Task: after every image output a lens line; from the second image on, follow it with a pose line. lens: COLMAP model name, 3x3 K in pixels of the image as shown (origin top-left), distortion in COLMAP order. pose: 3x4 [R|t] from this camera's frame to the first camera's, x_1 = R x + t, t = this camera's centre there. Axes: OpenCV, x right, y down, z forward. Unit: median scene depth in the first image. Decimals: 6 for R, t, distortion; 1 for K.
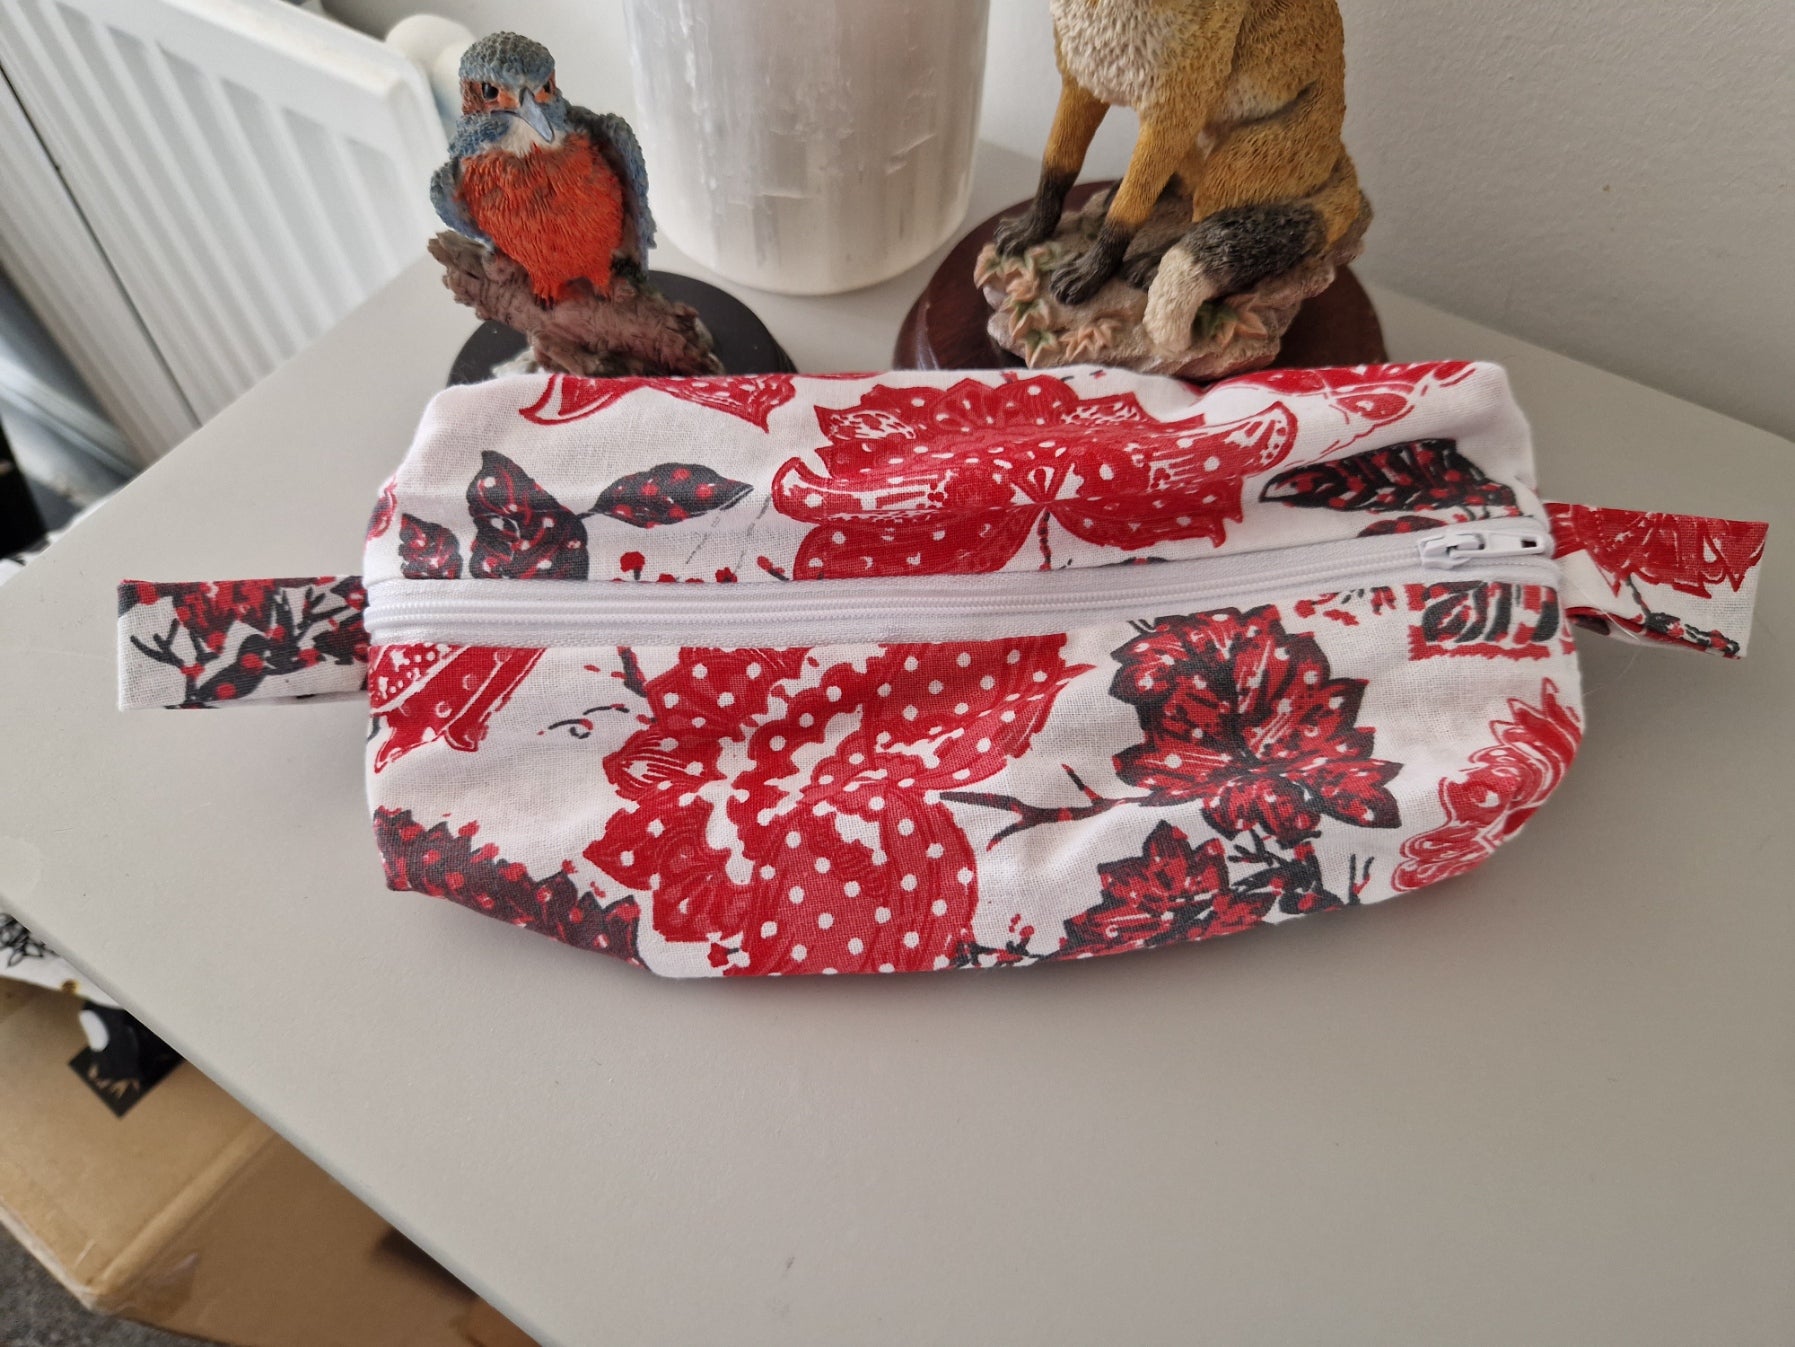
lens RADIAL K [[1260.6, 0, 890.4], [0, 1260.6, 665.4], [0, 0, 1]] dist [0.018595, -0.036469]
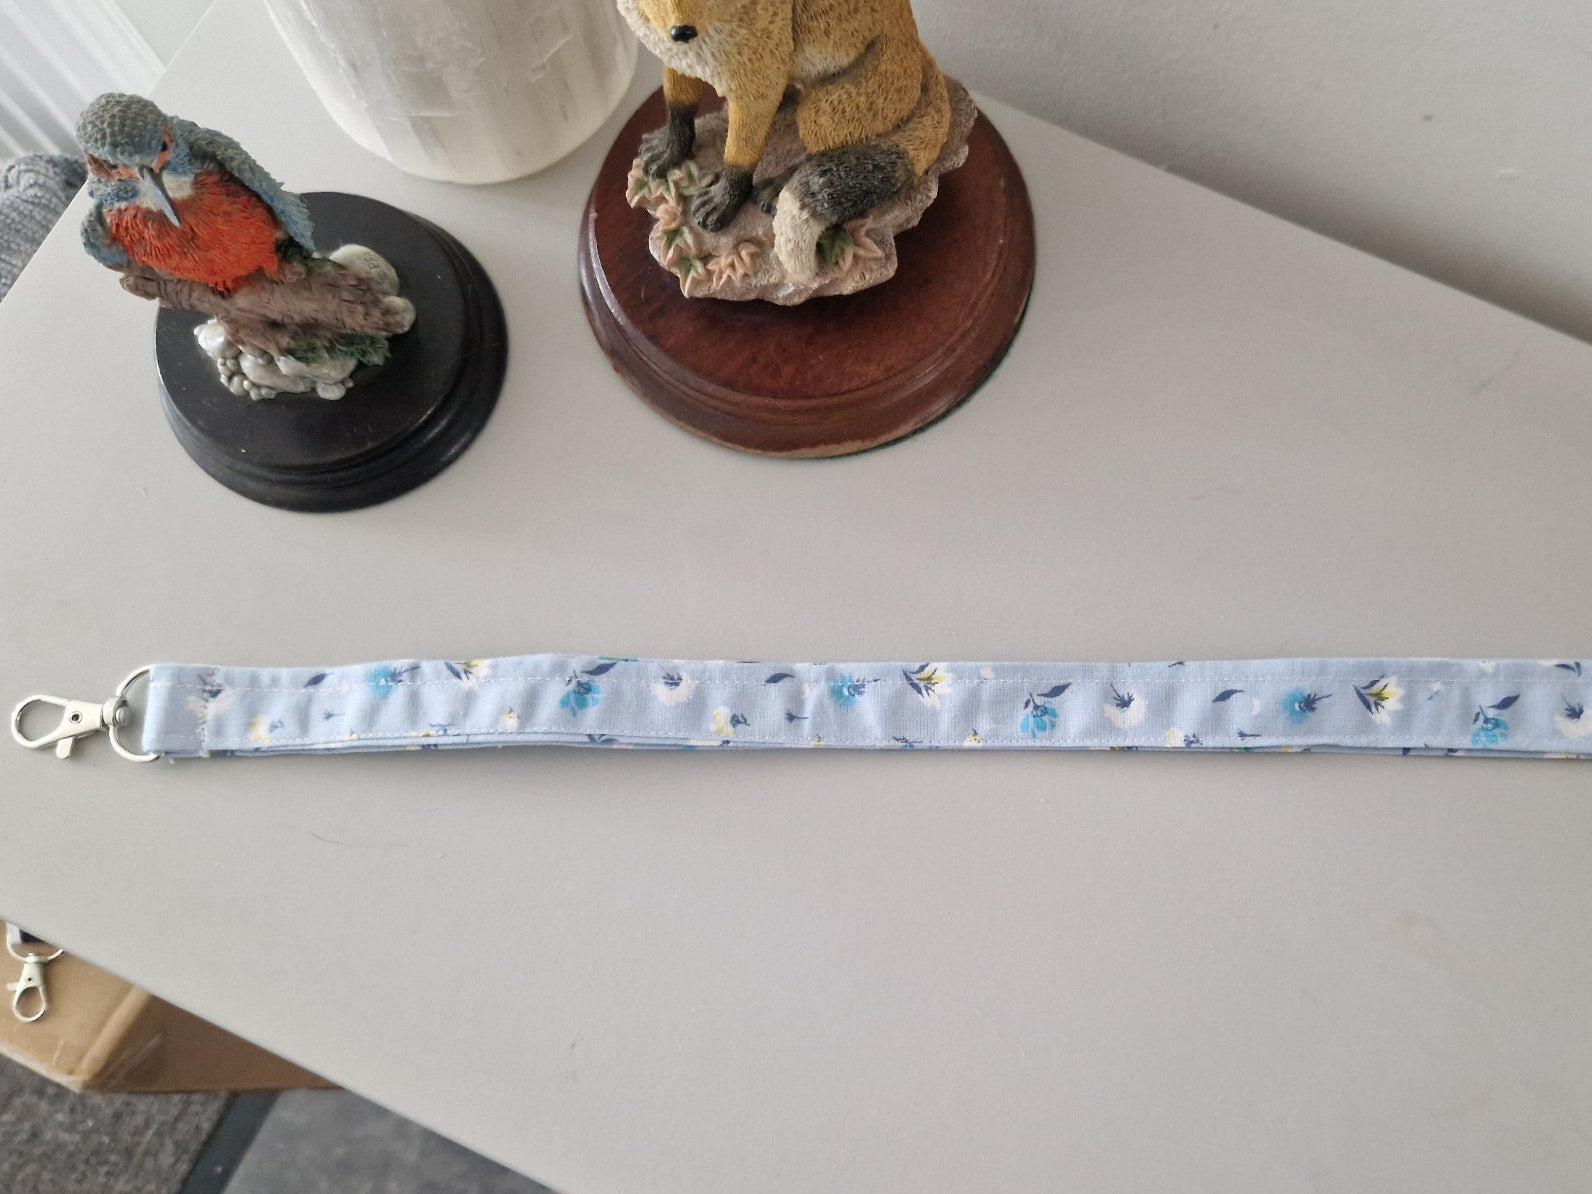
lens RADIAL K [[1411.5, 0, 984.7], [0, 1411.5, 720.5], [0, 0, 1]] dist [0.045058, -0.047418]
pose [[0.989557, -0.128989, 0.064328, 0.252521], [0.099644, 0.934650, 0.341322, -0.296387], [-0.104151, -0.331348, 0.937743, -0.351186]]
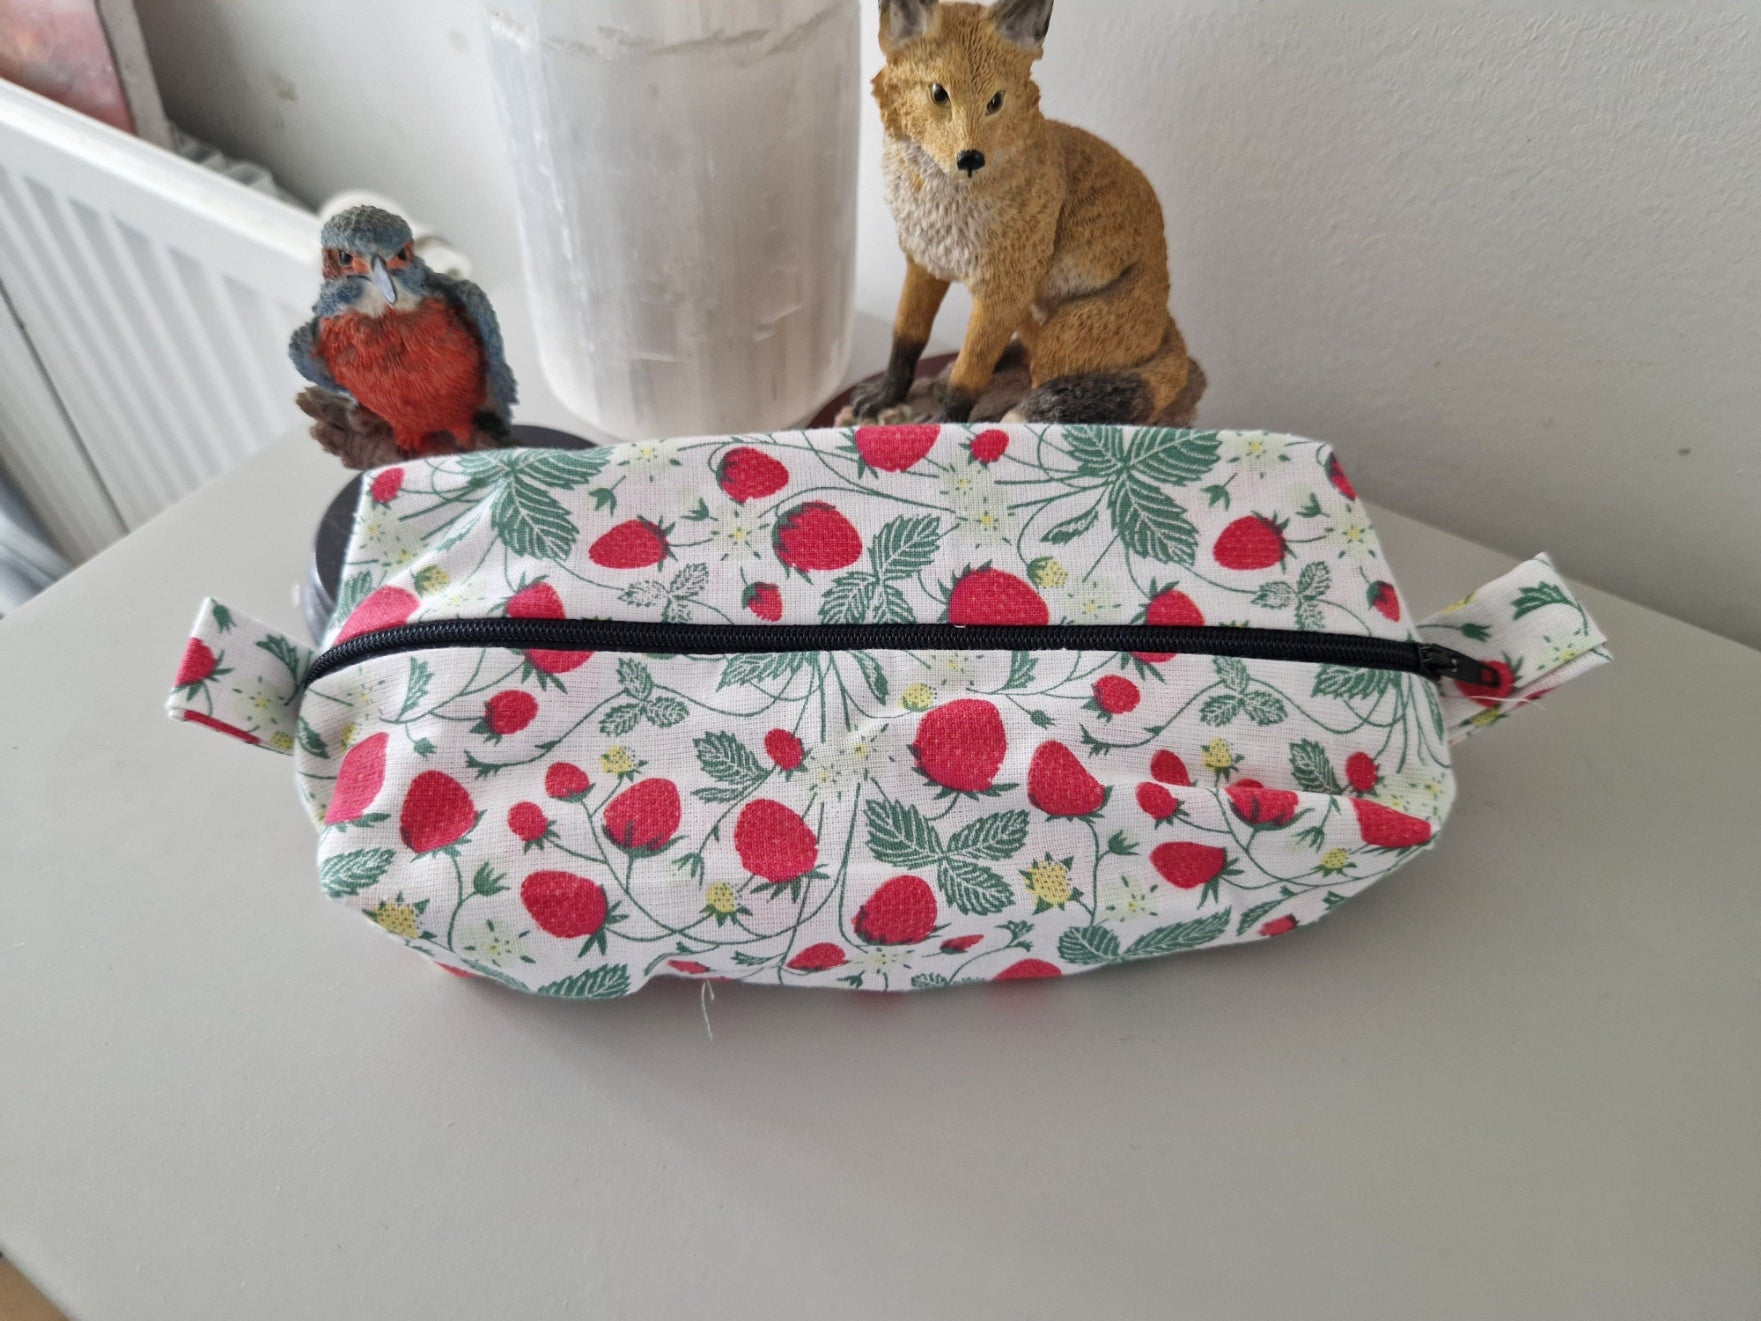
lens RADIAL K [[1232.2, 0, 869.0], [0, 1232.2, 650.1], [0, 0, 1]] dist [0.029411, -0.052562]
pose [[0.999889, 0.013253, 0.006829, 0.100726], [-0.012247, 0.991339, -0.130757, 0.001040], [-0.008503, 0.130659, 0.991391, 0.010882]]
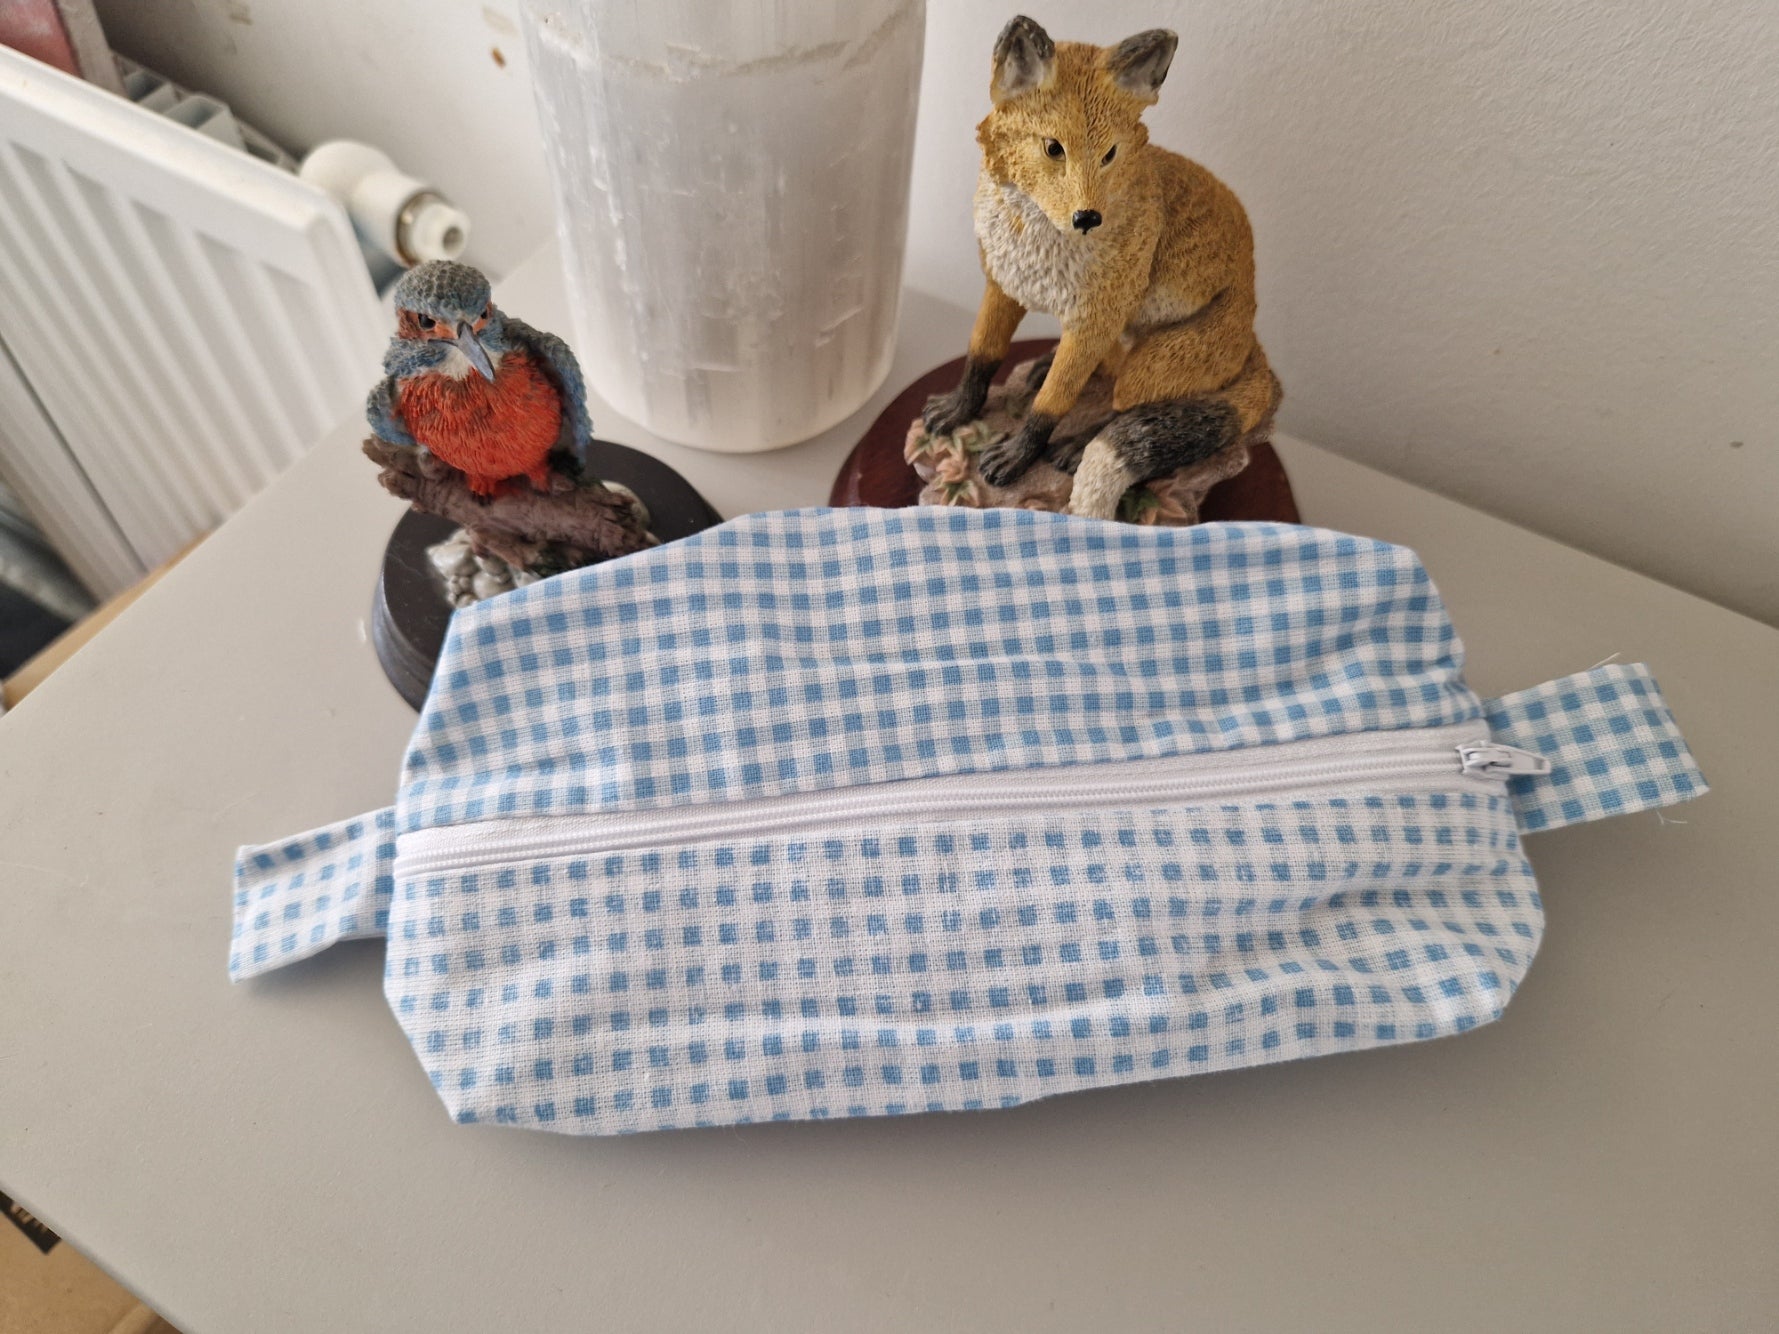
lens RADIAL K [[1240.6, 0, 884.6], [0, 1240.6, 659.1], [0, 0, 1]] dist [0.037200, -0.057697]
pose [[0.997843, -0.024541, 0.060883, -0.016821], [0.025126, 0.999645, -0.008861, -0.142257], [-0.060644, 0.010372, 0.998106, -0.010080]]
